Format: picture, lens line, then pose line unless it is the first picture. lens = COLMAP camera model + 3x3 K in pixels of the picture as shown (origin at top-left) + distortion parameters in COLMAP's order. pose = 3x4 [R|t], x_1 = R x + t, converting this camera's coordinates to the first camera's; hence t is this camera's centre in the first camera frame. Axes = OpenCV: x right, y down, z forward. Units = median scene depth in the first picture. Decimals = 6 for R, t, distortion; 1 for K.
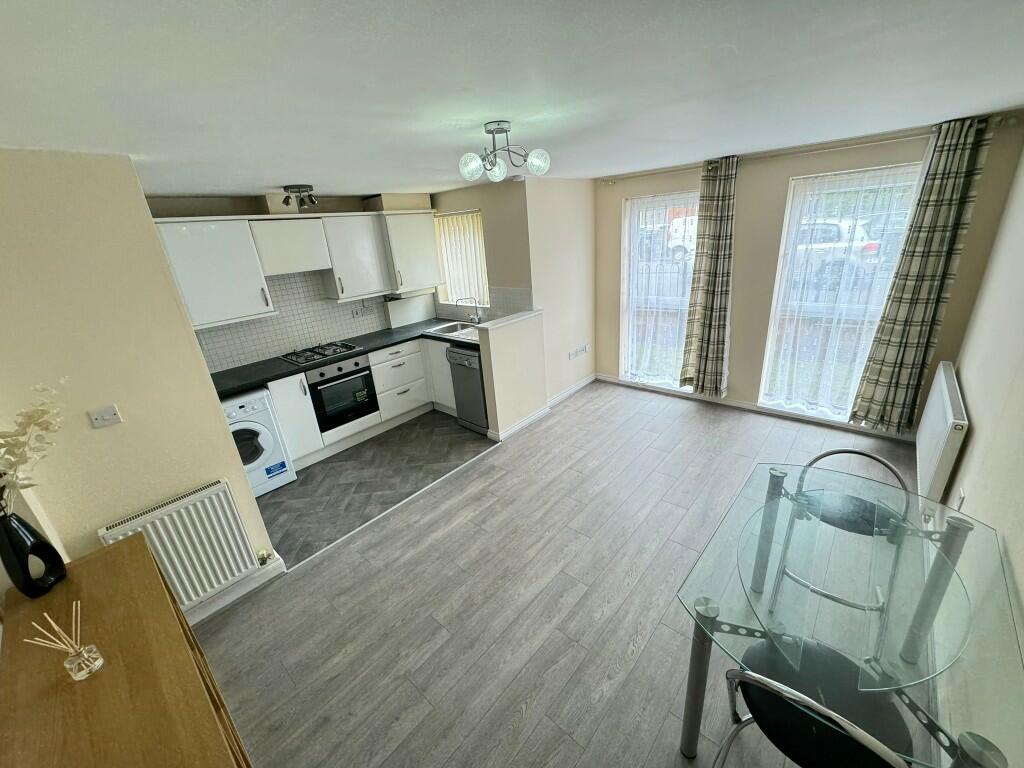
lens RADIAL K [[408.5, 0, 513.9], [0, 408.5, 382.2], [0, 0, 1]] dist [0.000585, -0.000536]
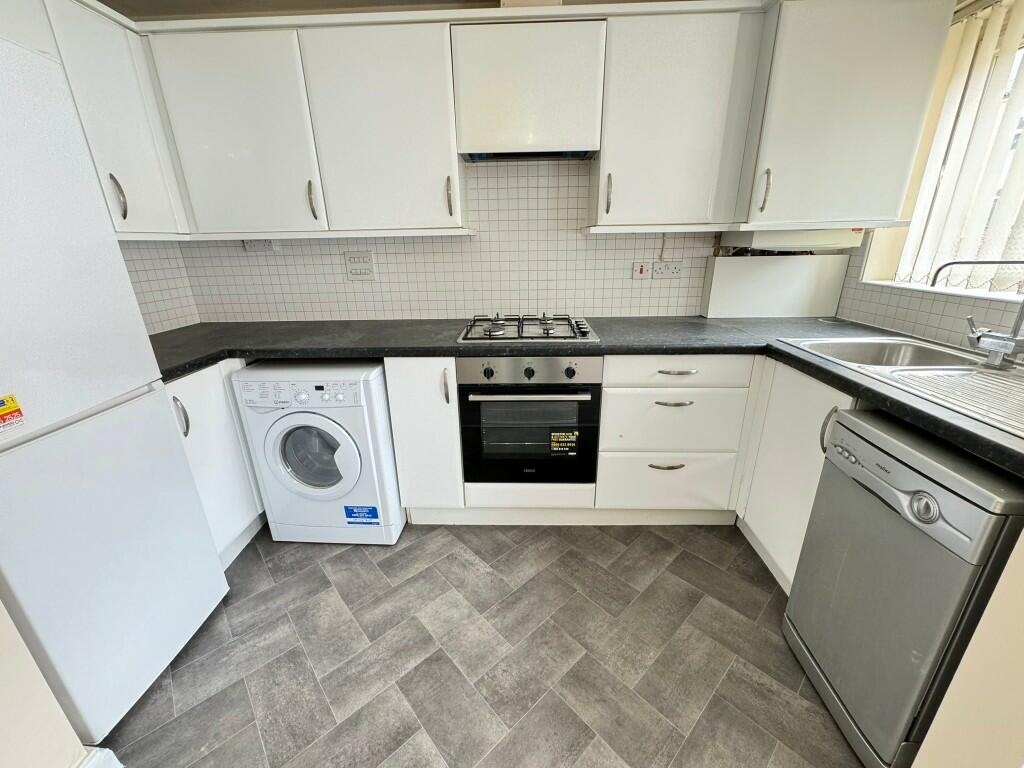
lens RADIAL K [[408.5, 0, 511.5], [0, 408.5, 381.5], [0, 0, 1]] dist [0.000585, -0.000536]
pose [[0.636827, 0.315407, -0.703541, -0.120371], [-0.301986, 0.941629, 0.148794, -0.082744], [0.709405, 0.117704, 0.694903, 0.675246]]
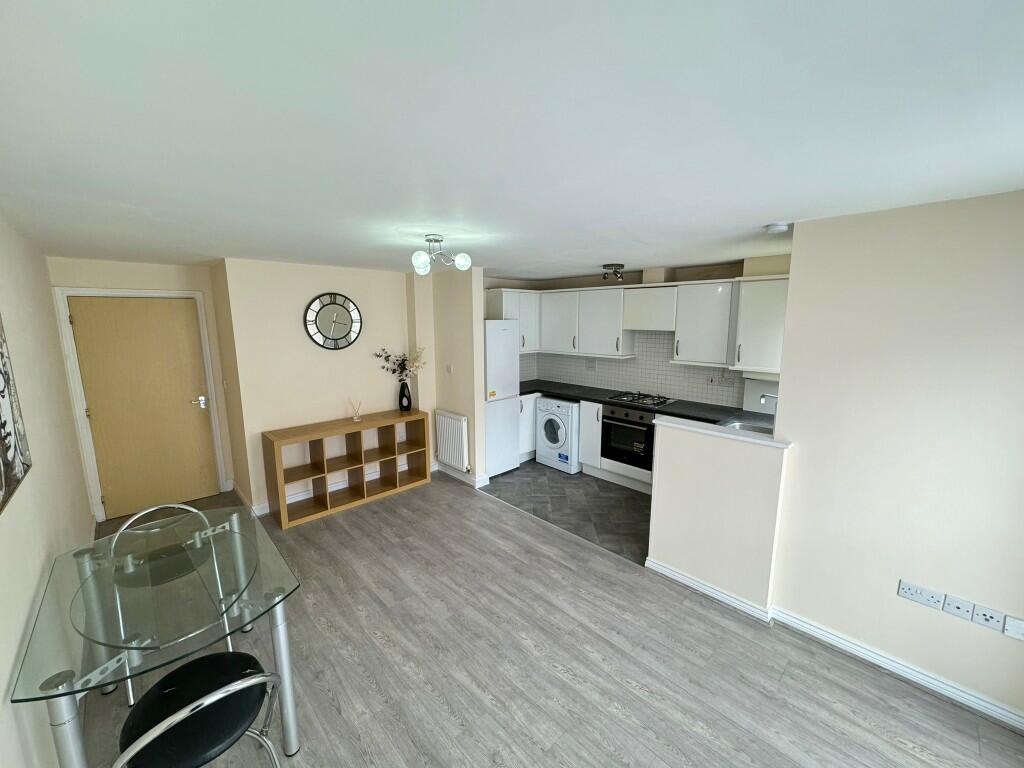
lens RADIAL K [[408.5, 0, 508.9], [0, 408.5, 381.8], [0, 0, 1]] dist [0.000585, -0.000536]
pose [[-0.085004, 0.233098, -0.968731, 0.673594], [-0.343111, 0.905938, 0.248096, -0.282438], [0.935441, 0.353471, 0.002971, 0.658245]]
